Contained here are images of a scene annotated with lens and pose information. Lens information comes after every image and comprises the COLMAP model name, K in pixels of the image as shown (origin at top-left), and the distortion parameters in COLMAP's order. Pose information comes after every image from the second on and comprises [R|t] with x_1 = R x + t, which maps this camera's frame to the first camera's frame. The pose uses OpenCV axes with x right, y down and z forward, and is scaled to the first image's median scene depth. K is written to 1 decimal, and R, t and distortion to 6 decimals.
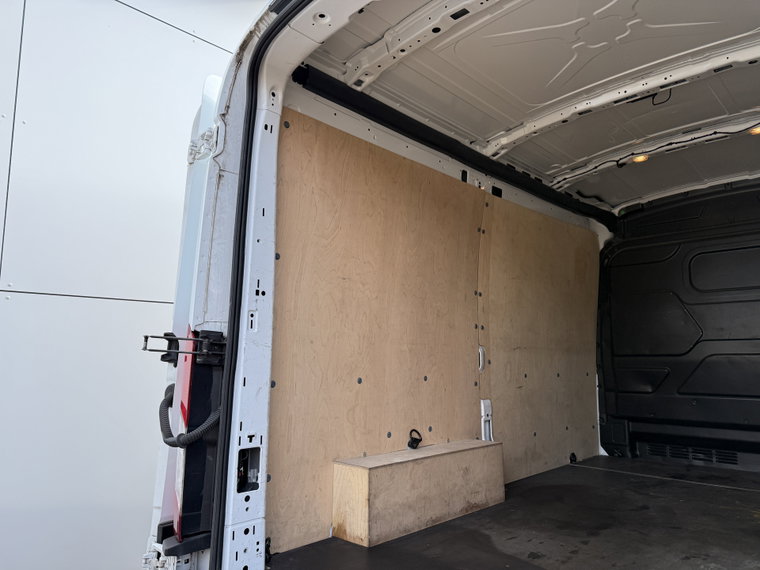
lens RADIAL K [[536.9, 0, 380.0], [0, 536.9, 285.0], [0, 0, 1]] dist [0.088261, -0.111815]
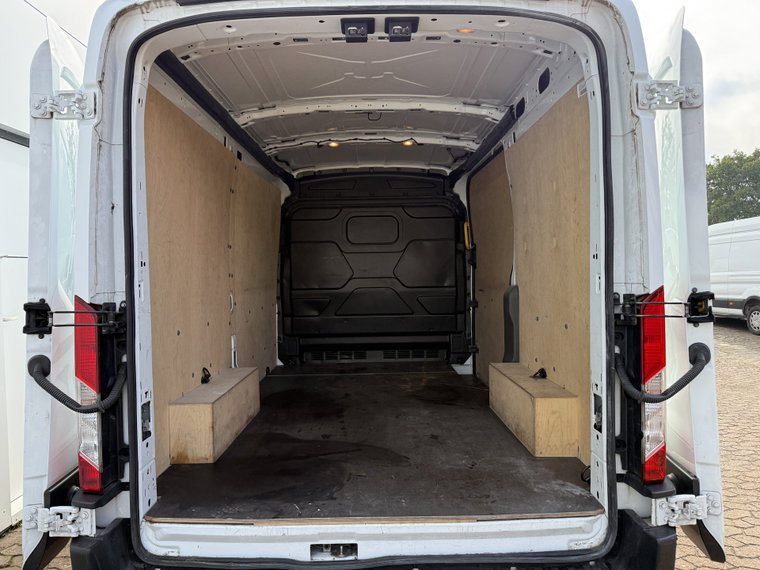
lens RADIAL K [[536.9, 0, 380.0], [0, 536.9, 285.0], [0, 0, 1]] dist [0.088261, -0.111815]
pose [[0.717495, -0.031841, 0.695836, -0.528026], [-0.076619, 0.989285, 0.124273, -0.094770], [-0.692337, -0.142479, 0.707367, -0.081755]]
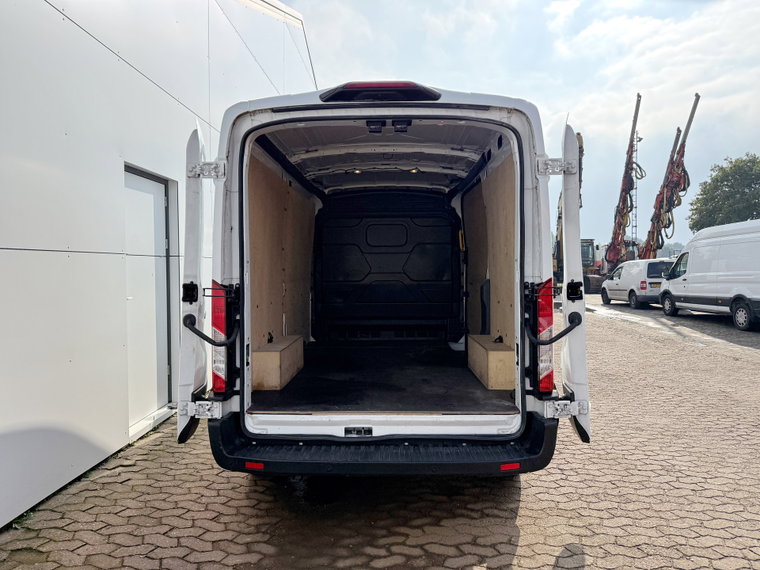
lens RADIAL K [[536.9, 0, 380.0], [0, 536.9, 285.0], [0, 0, 1]] dist [0.088261, -0.111815]
pose [[0.739895, -0.027170, 0.672174, -0.919055], [-0.083951, 0.987644, 0.132330, -0.153725], [-0.667464, -0.154340, 0.728472, -0.520277]]
